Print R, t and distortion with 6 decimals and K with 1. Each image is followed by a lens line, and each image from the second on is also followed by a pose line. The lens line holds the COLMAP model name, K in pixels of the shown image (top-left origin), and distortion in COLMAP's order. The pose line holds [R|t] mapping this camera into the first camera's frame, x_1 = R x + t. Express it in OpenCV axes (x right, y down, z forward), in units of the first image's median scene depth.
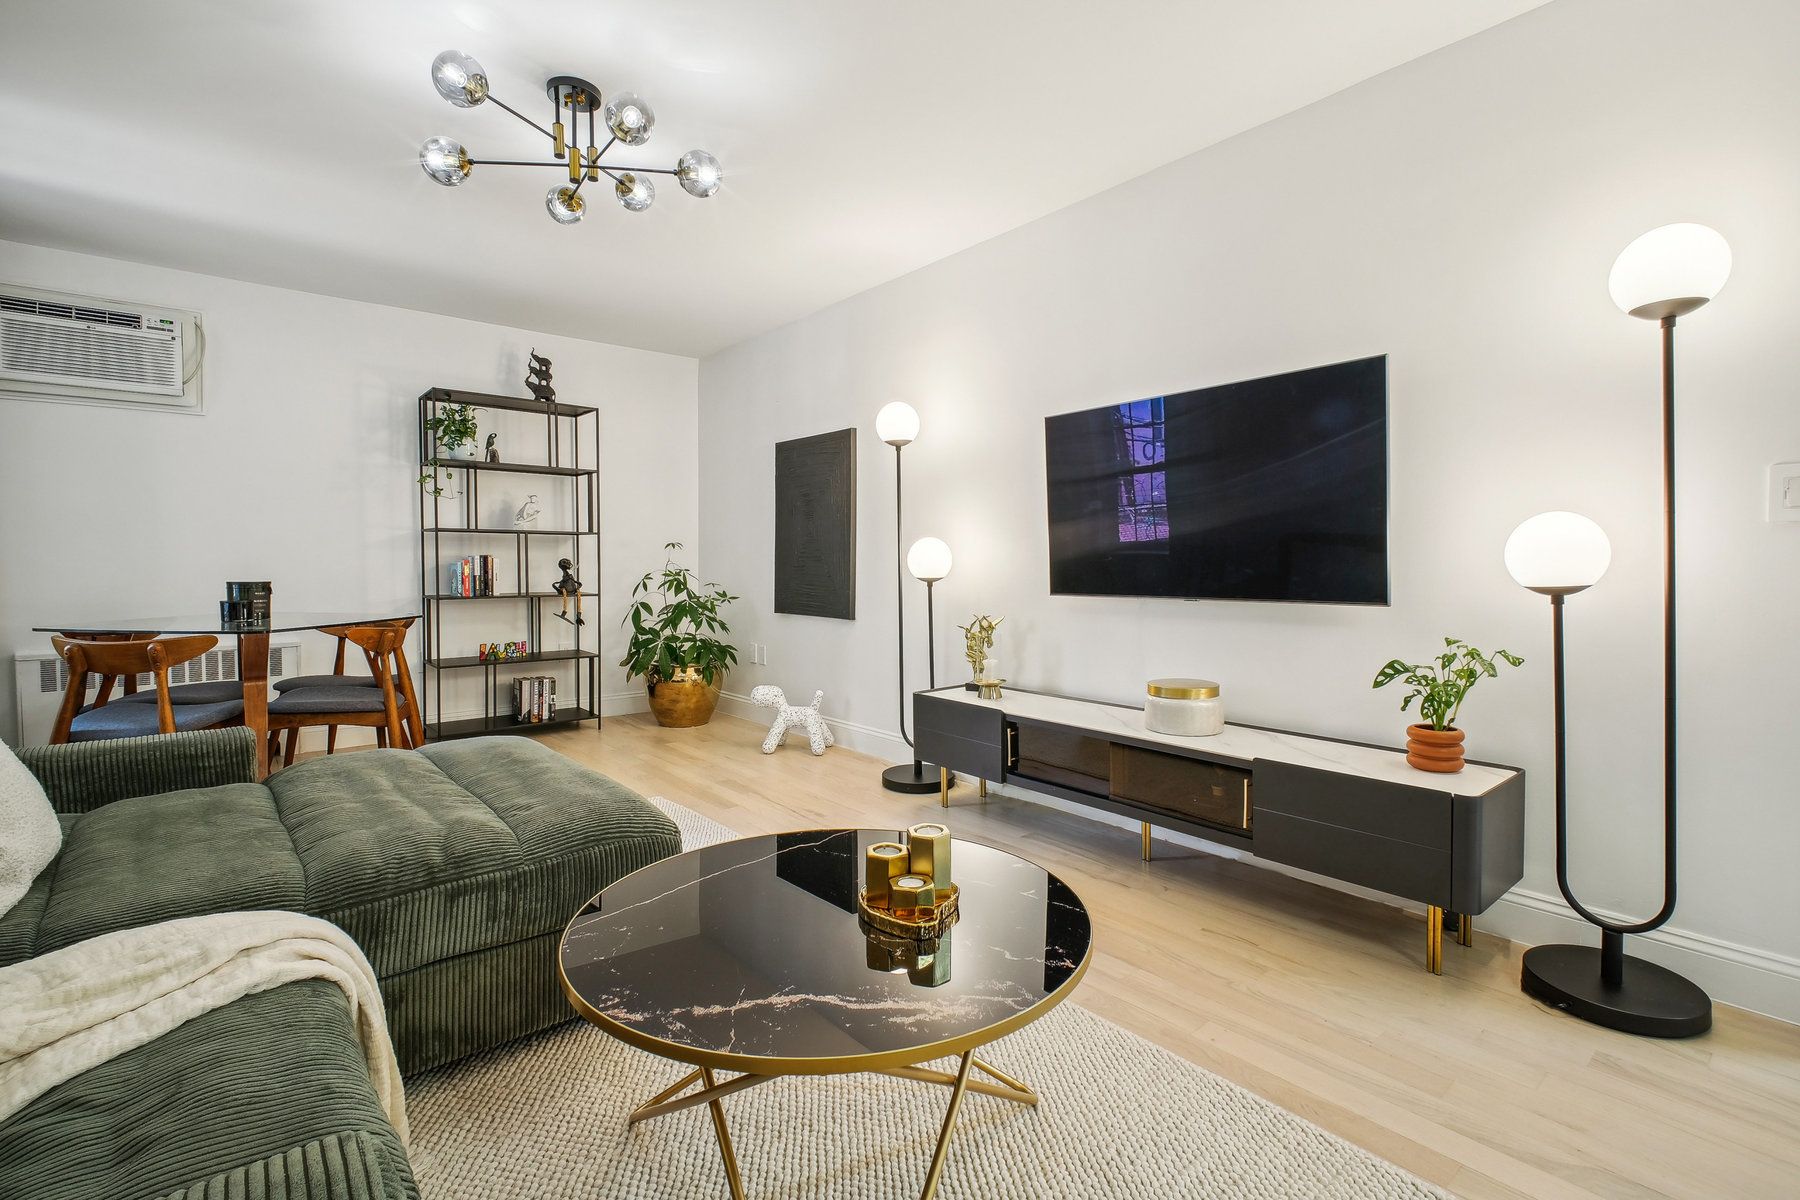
lens RADIAL K [[825.8, 0, 910.8], [0, 825.8, 581.1], [0, 0, 1]] dist [0.000391, -0.000543]
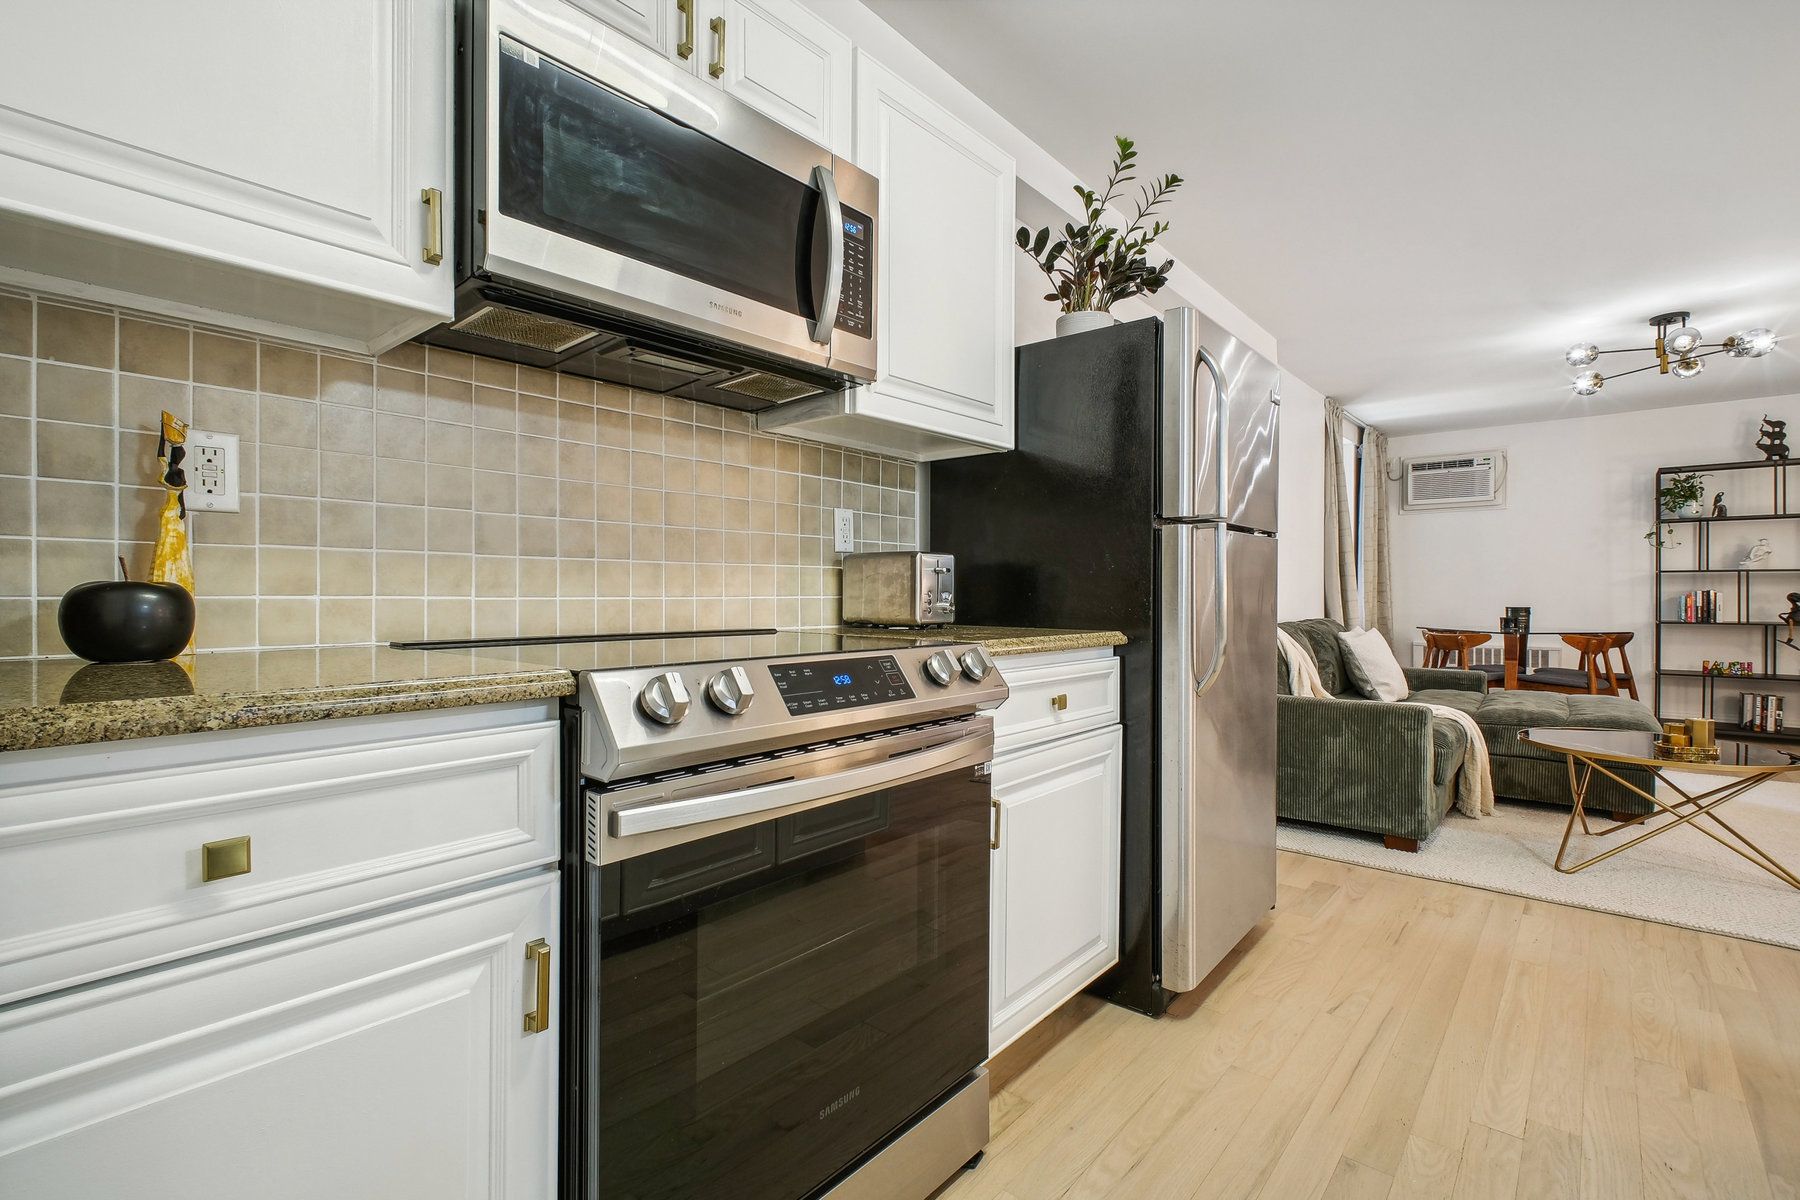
lens RADIAL K [[833.6, 0, 908.8], [0, 833.6, 602.2], [0, 0, 1]] dist [-0.001387, -0.000053]
pose [[0.167200, 0.006732, -0.985900, 0.536594], [-0.023842, 0.999712, 0.002783, 0.012192], [0.985635, 0.023041, 0.167313, -0.418989]]
